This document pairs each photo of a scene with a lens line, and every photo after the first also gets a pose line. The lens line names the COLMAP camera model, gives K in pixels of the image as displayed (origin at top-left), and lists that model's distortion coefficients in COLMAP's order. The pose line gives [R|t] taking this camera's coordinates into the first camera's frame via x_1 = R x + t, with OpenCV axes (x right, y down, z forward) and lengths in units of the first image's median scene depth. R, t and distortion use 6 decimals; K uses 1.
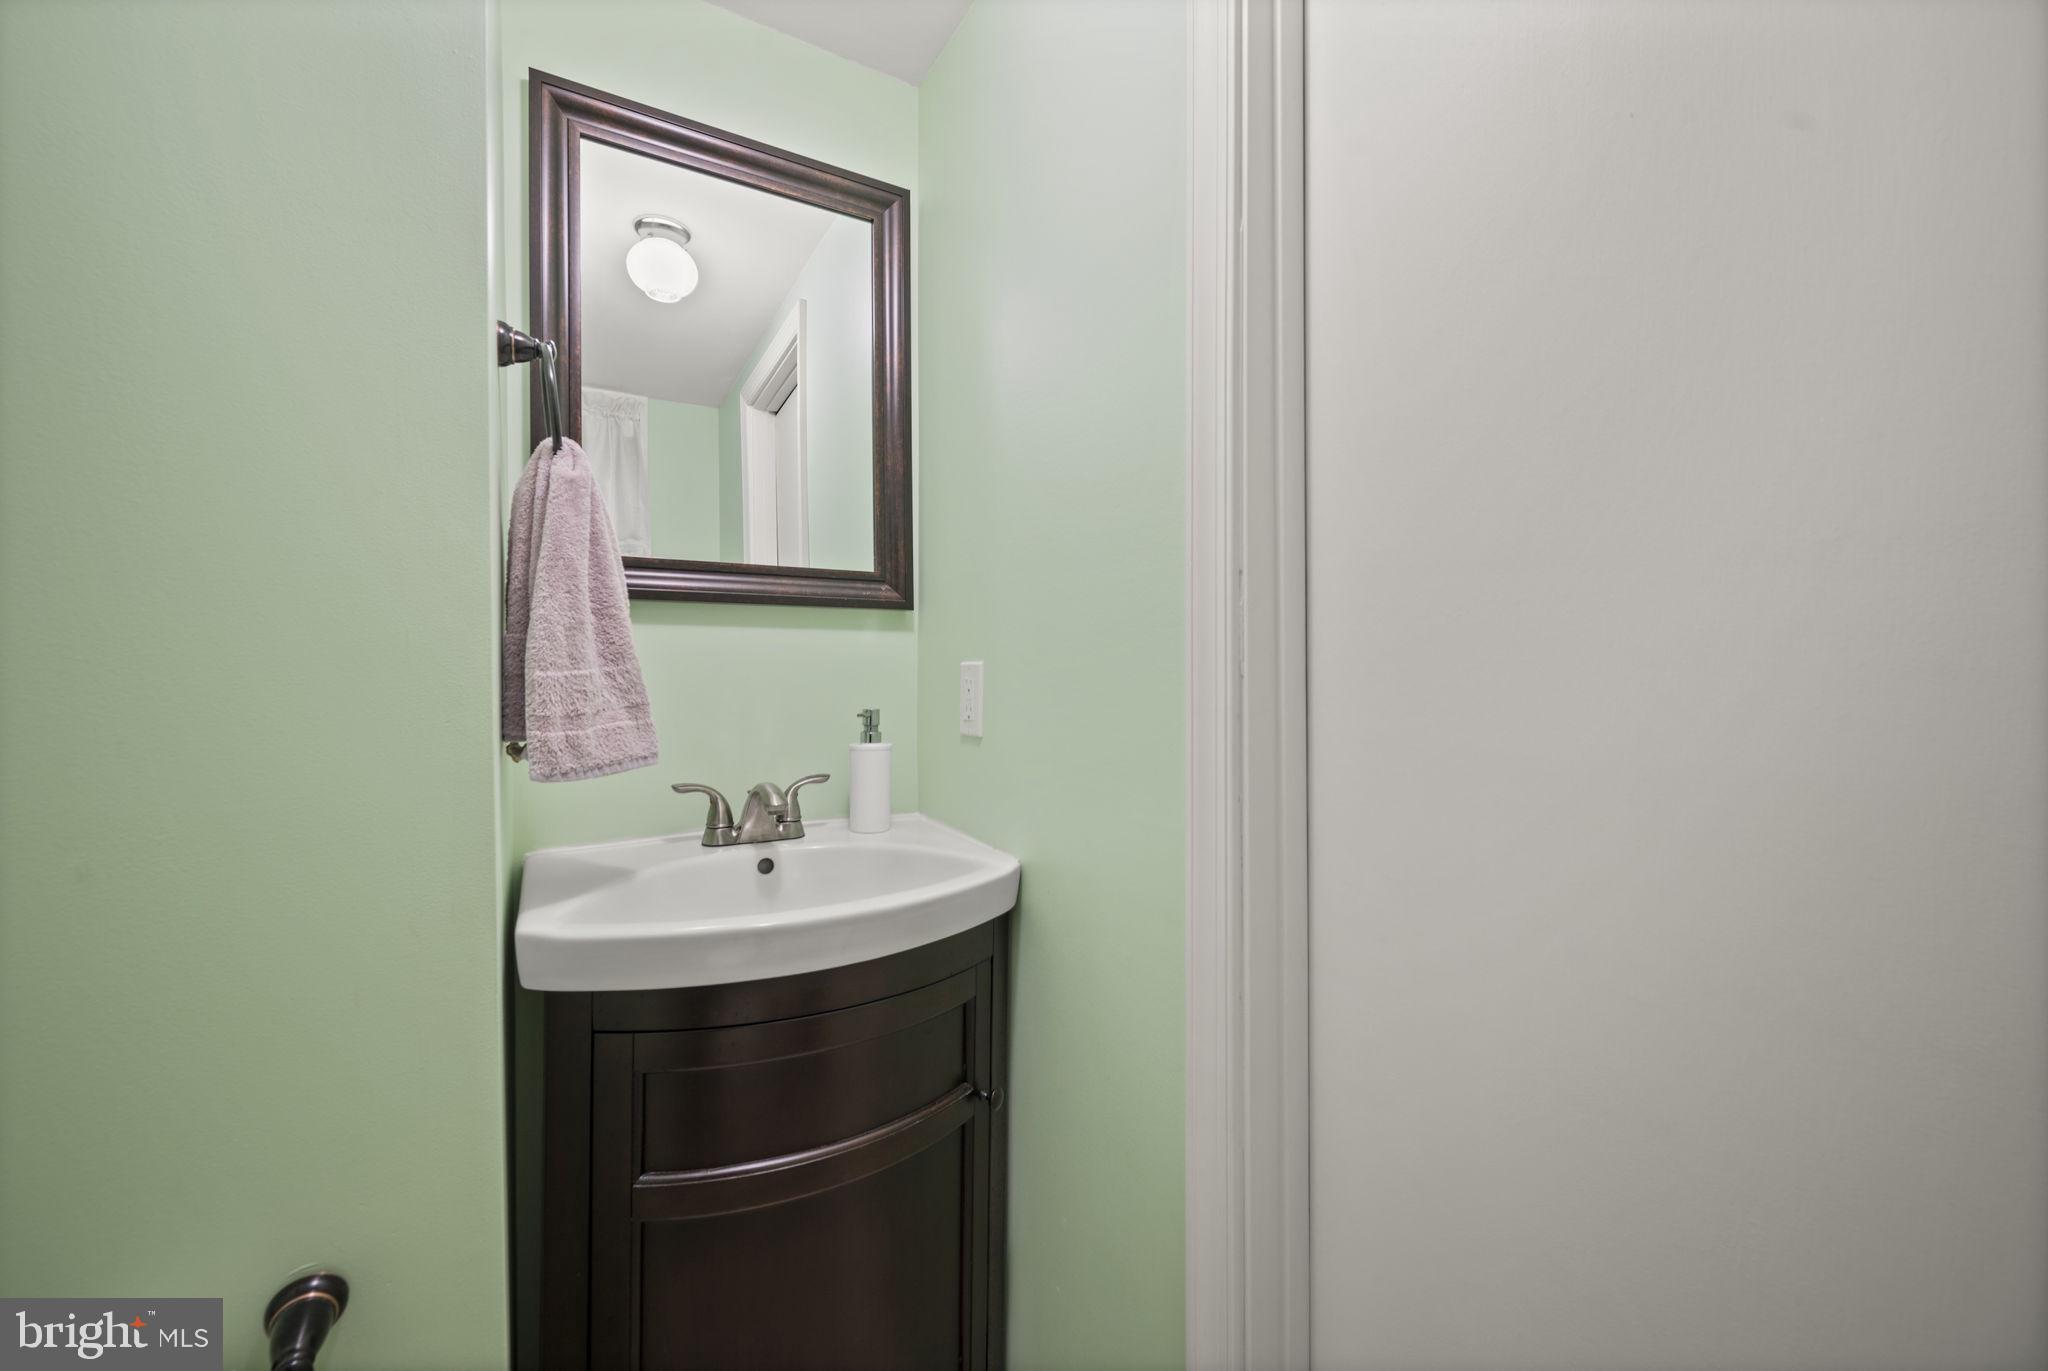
lens RADIAL K [[810.0, 0, 1024.2], [0, 810.0, 677.6], [0, 0, 1]] dist [0.000127, -0.000003]
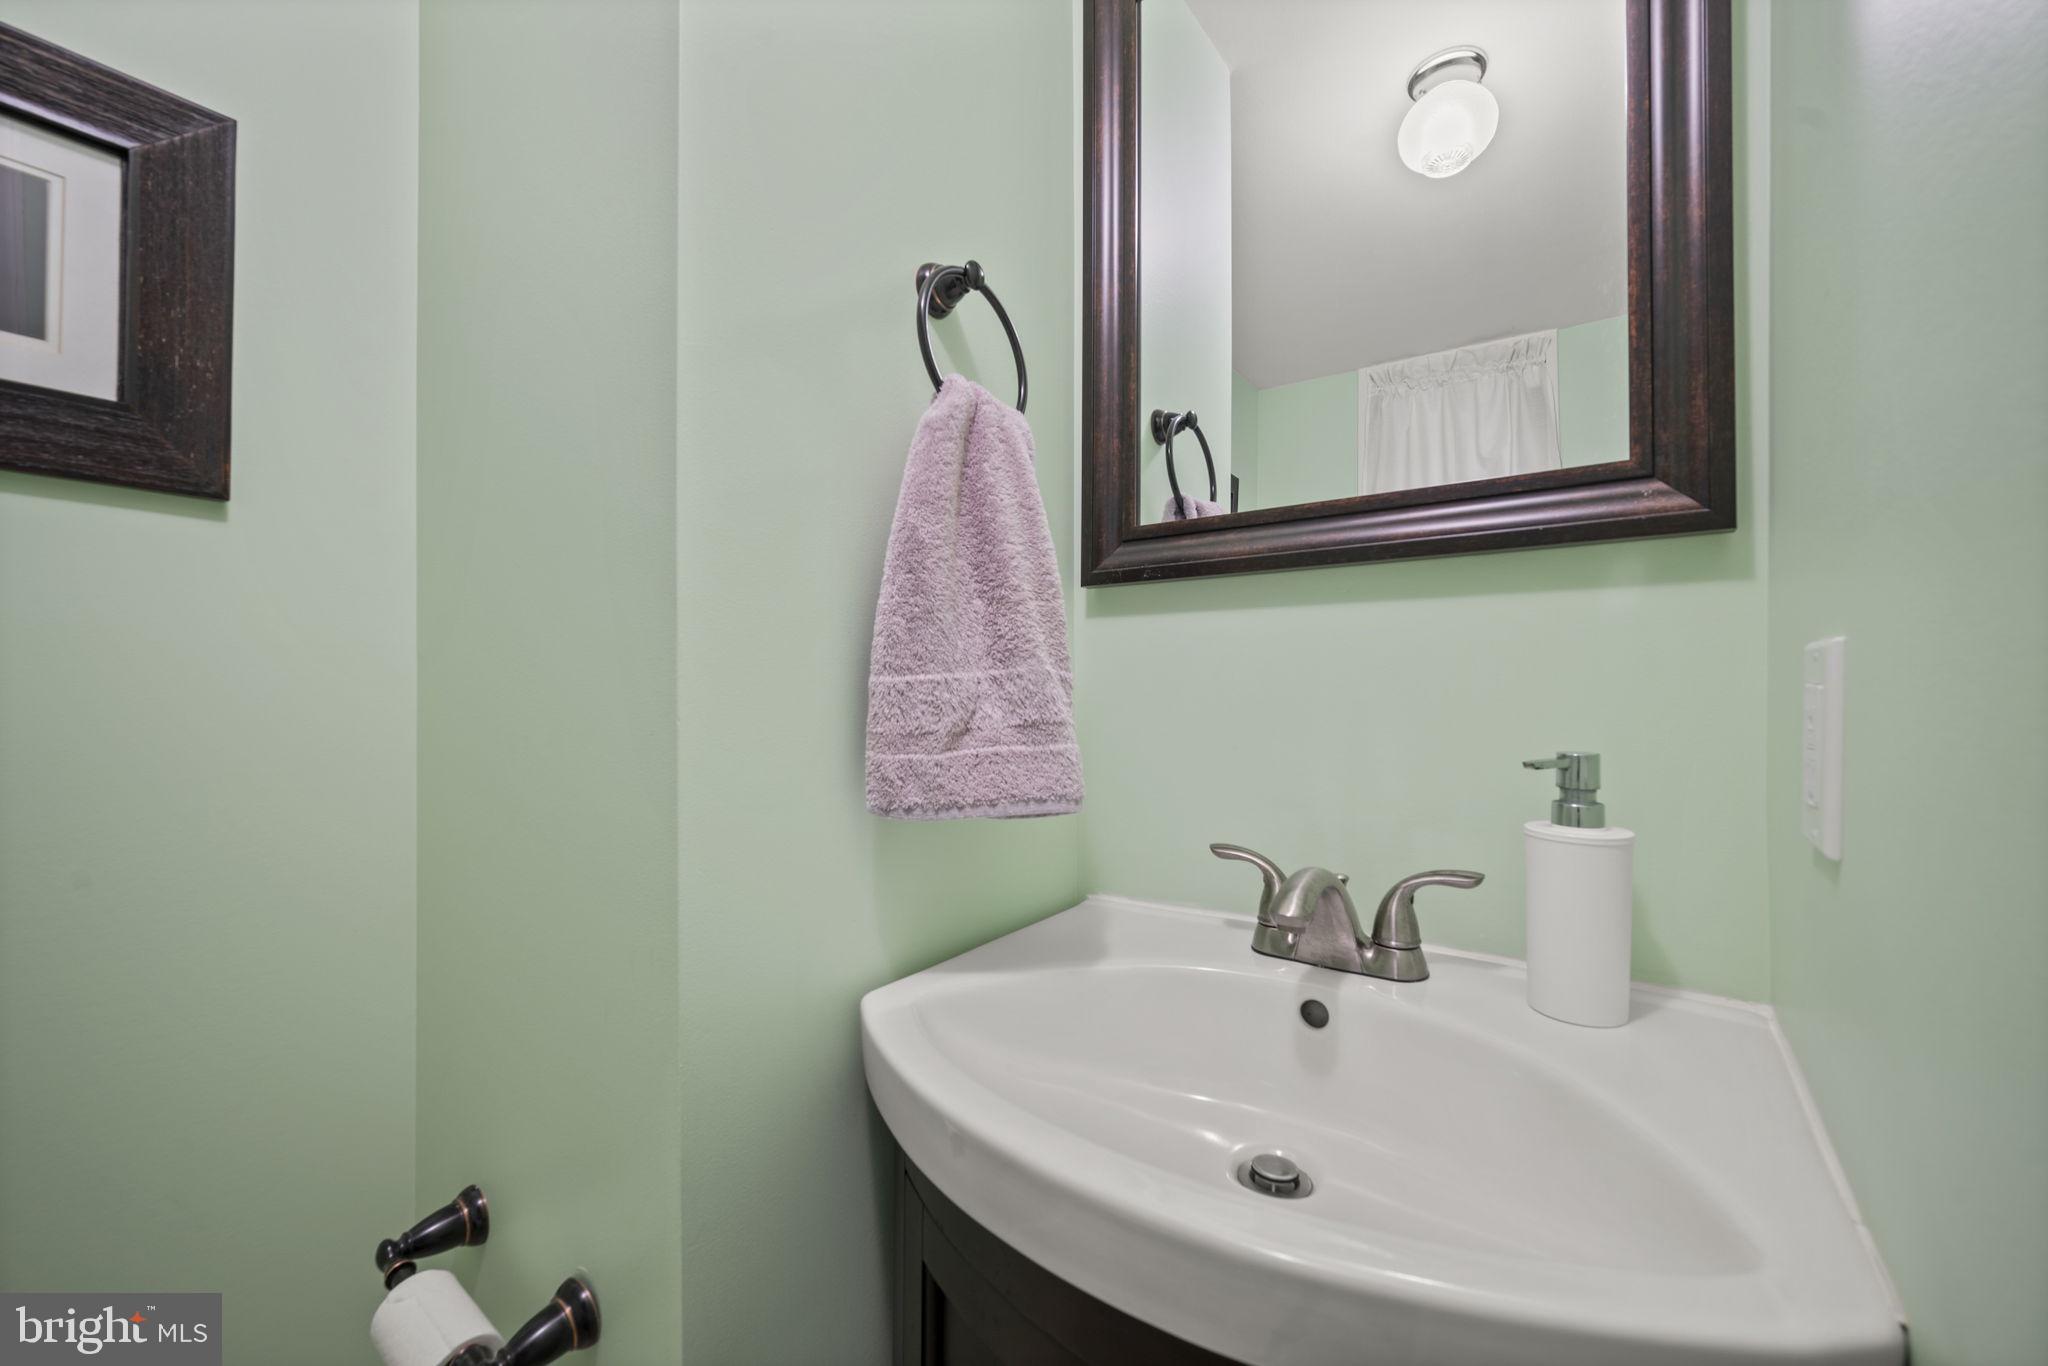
lens RADIAL K [[810.0, 0, 1024.2], [0, 810.0, 693.4], [0, 0, 1]] dist [0.000127, -0.000003]
pose [[0.390341, 0.005094, -0.920656, 0.124558], [-0.003905, 0.999985, 0.003878, 0.003906], [0.920662, 0.002081, 0.390355, 0.559349]]
